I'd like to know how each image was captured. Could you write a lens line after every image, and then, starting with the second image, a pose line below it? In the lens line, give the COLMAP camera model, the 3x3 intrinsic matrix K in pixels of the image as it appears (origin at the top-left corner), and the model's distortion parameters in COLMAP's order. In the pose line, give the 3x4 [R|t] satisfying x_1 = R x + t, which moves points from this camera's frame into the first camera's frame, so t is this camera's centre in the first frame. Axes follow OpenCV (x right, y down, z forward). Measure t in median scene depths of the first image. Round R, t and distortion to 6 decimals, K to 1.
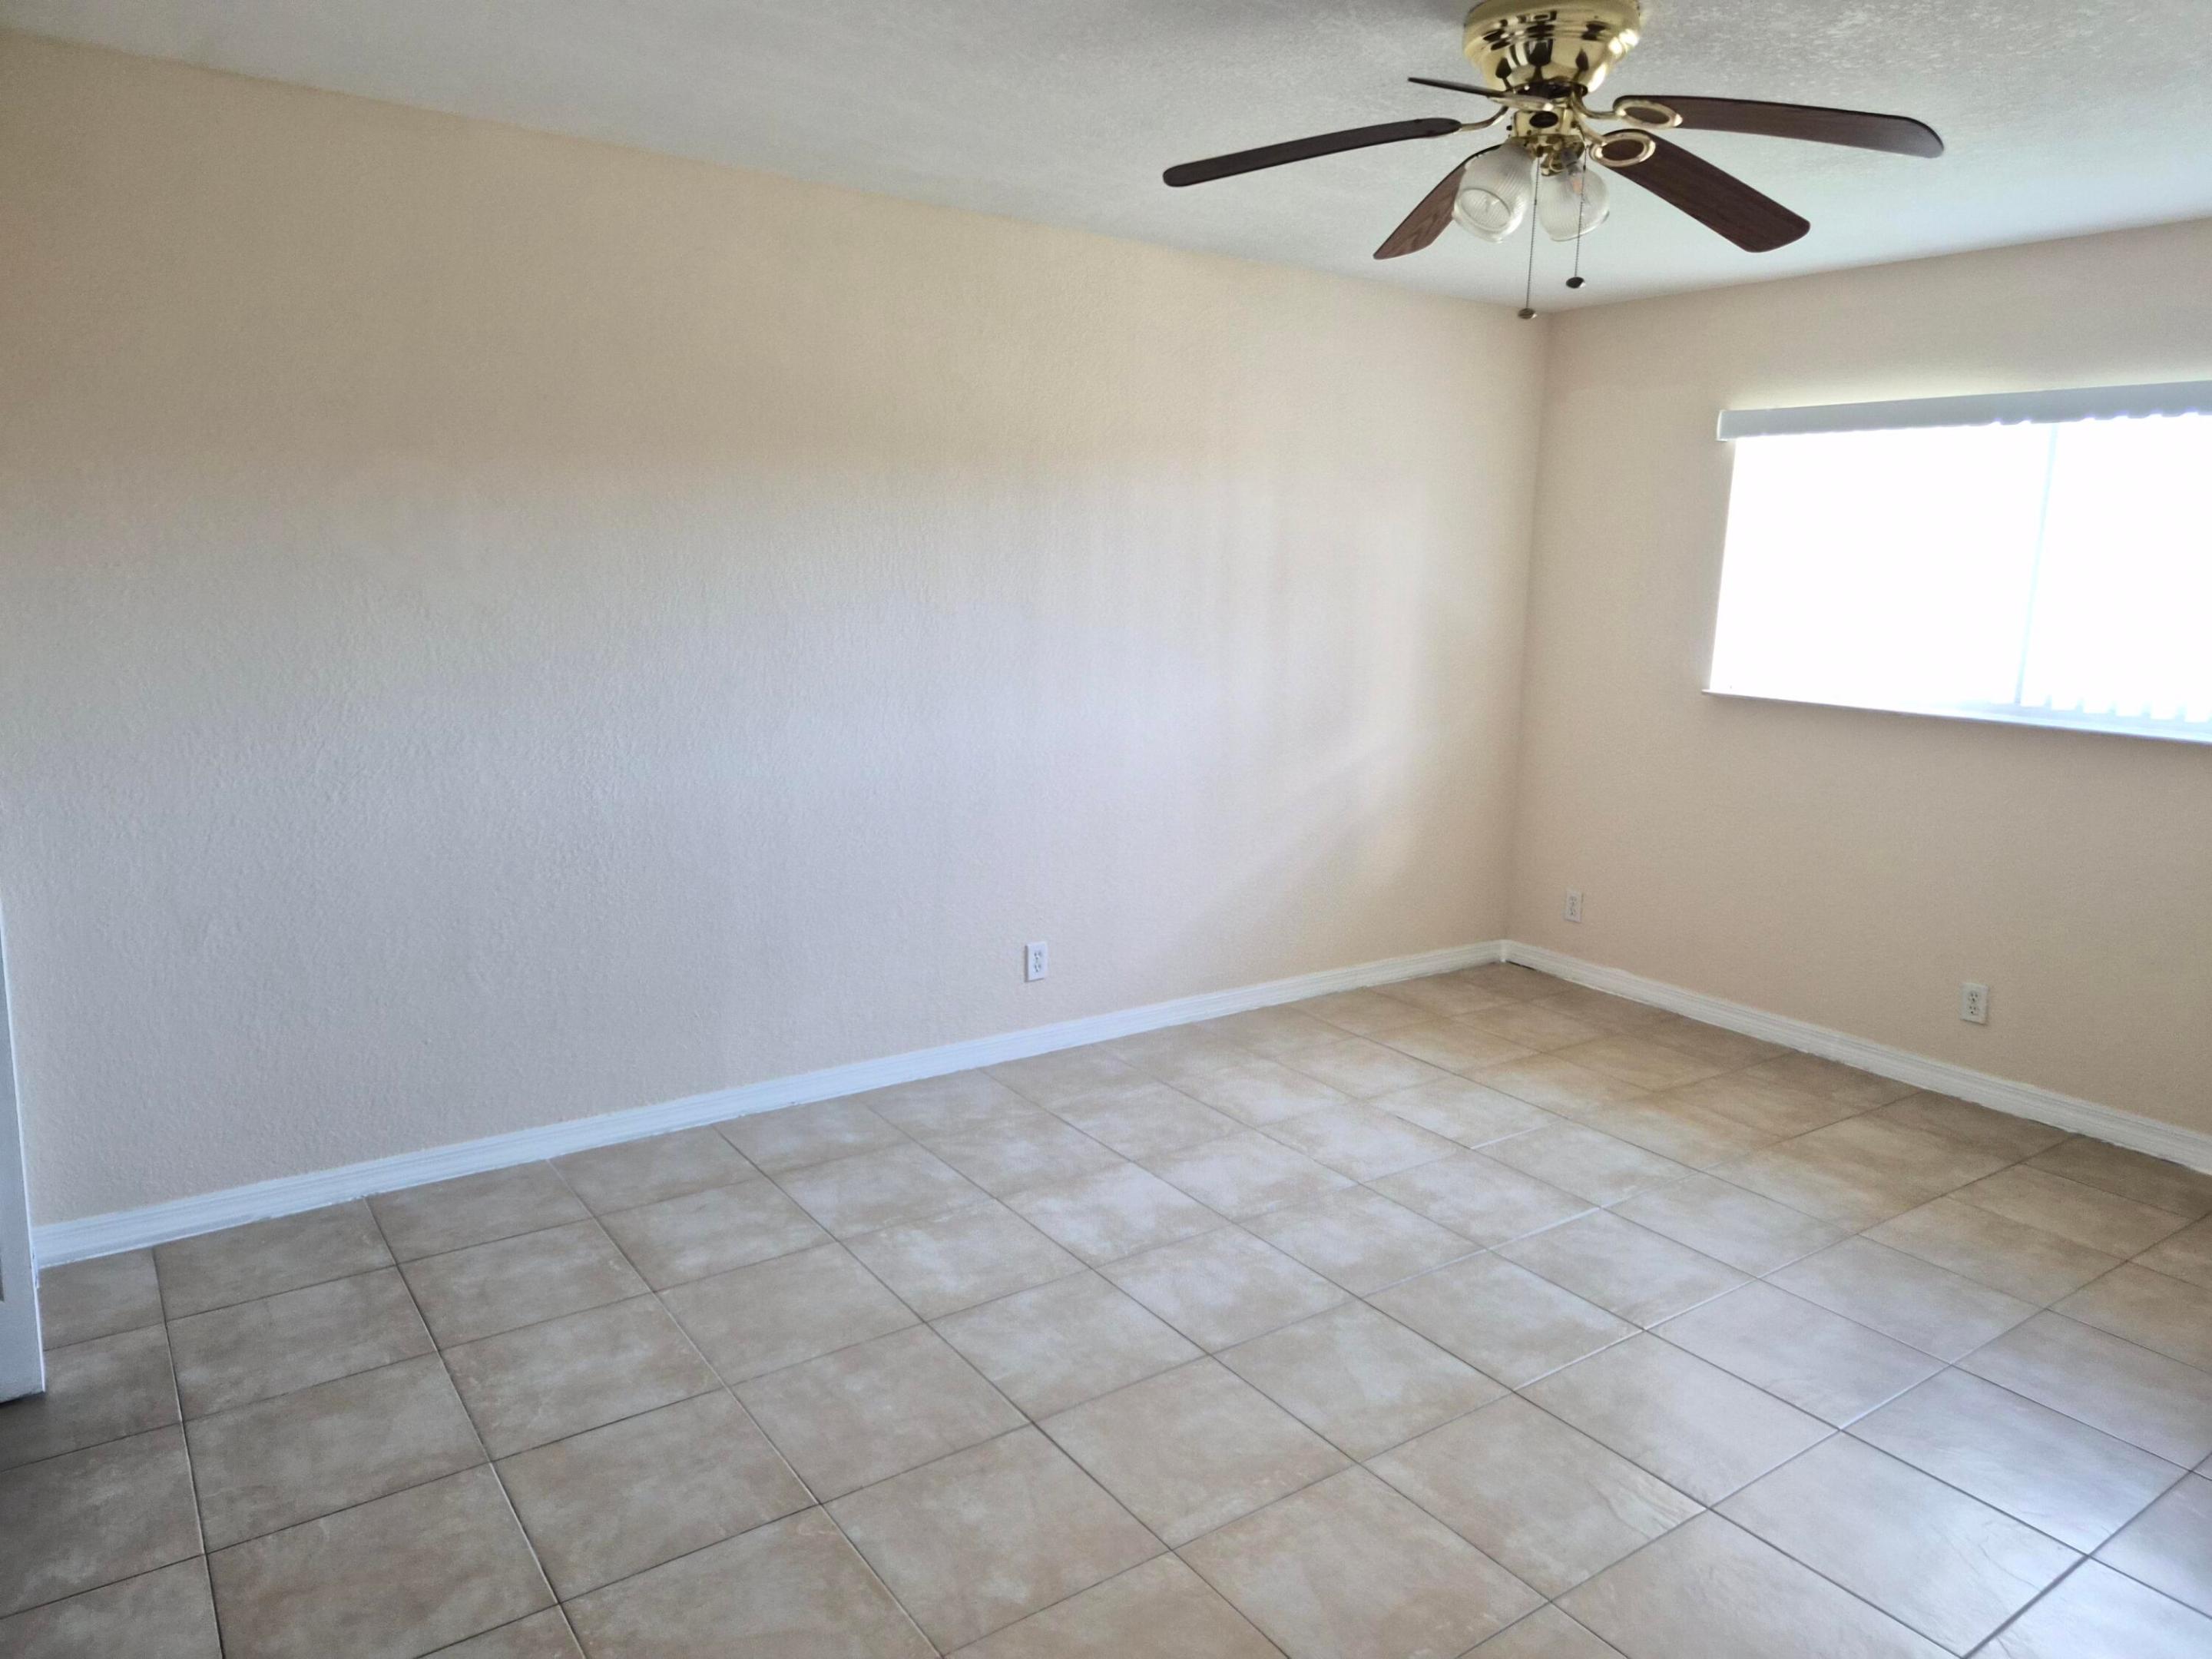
lens RADIAL K [[1483.4, 0, 1127.8], [0, 1483.4, 826.6], [0, 0, 1]] dist [0.057403, -0.039270]
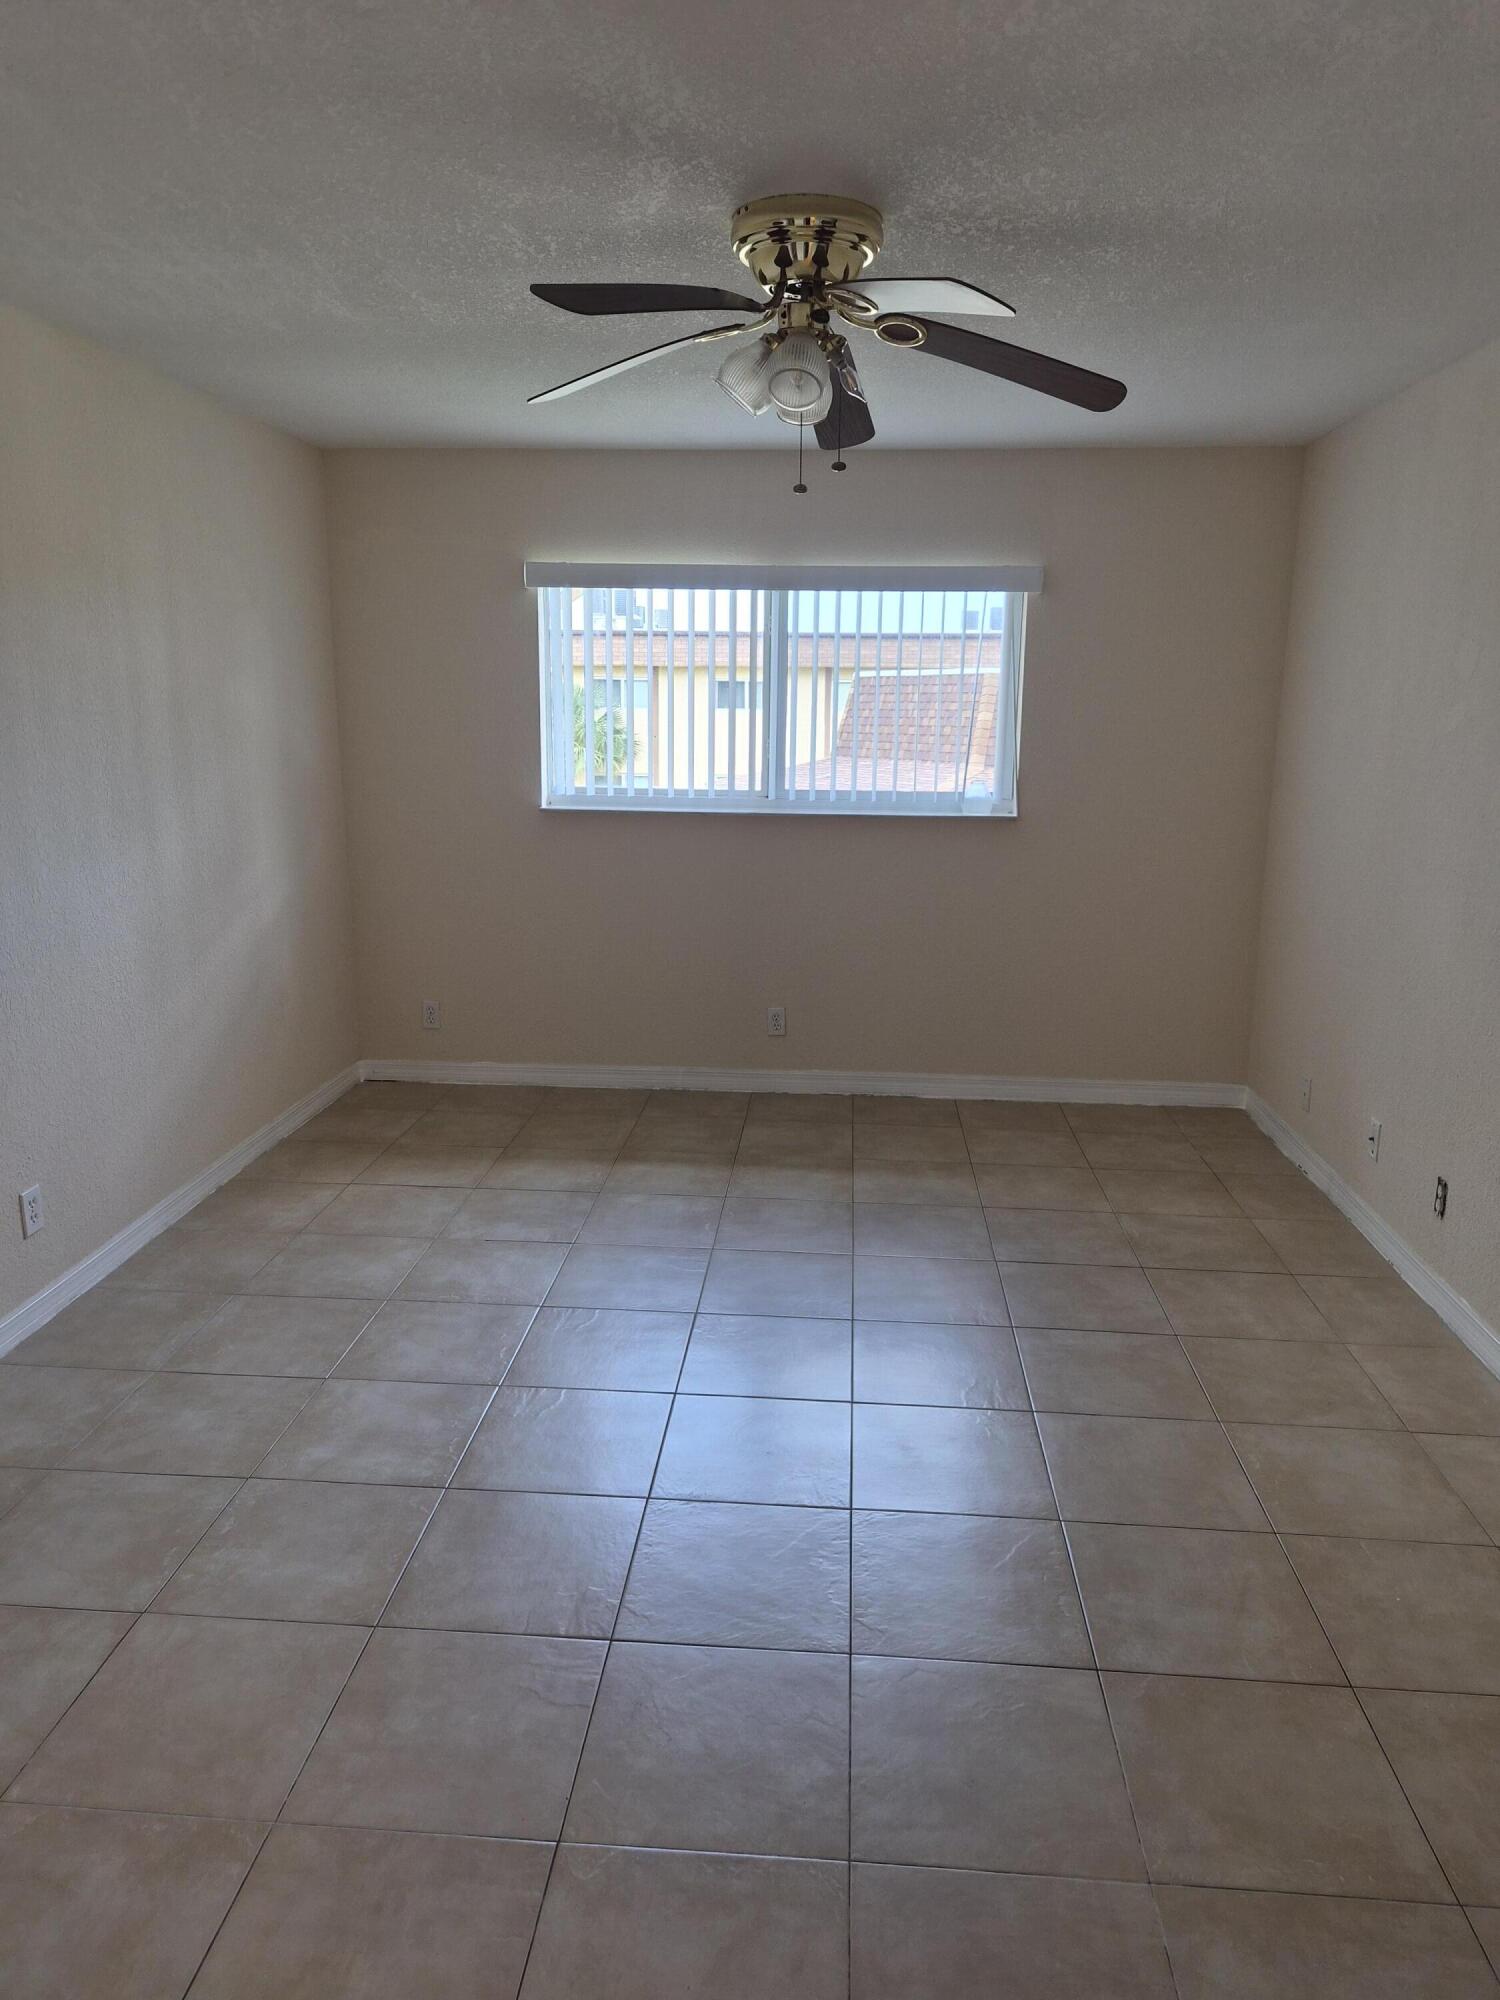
lens RADIAL K [[1341.3, 0, 766.1], [0, 1341.3, 1000.4], [0, 0, 1]] dist [0.057403, -0.039270]
pose [[0.639452, -0.195250, 0.743626, -0.361501], [0.149992, 0.980312, 0.128415, -0.061933], [-0.754058, 0.029423, 0.656148, 0.223157]]
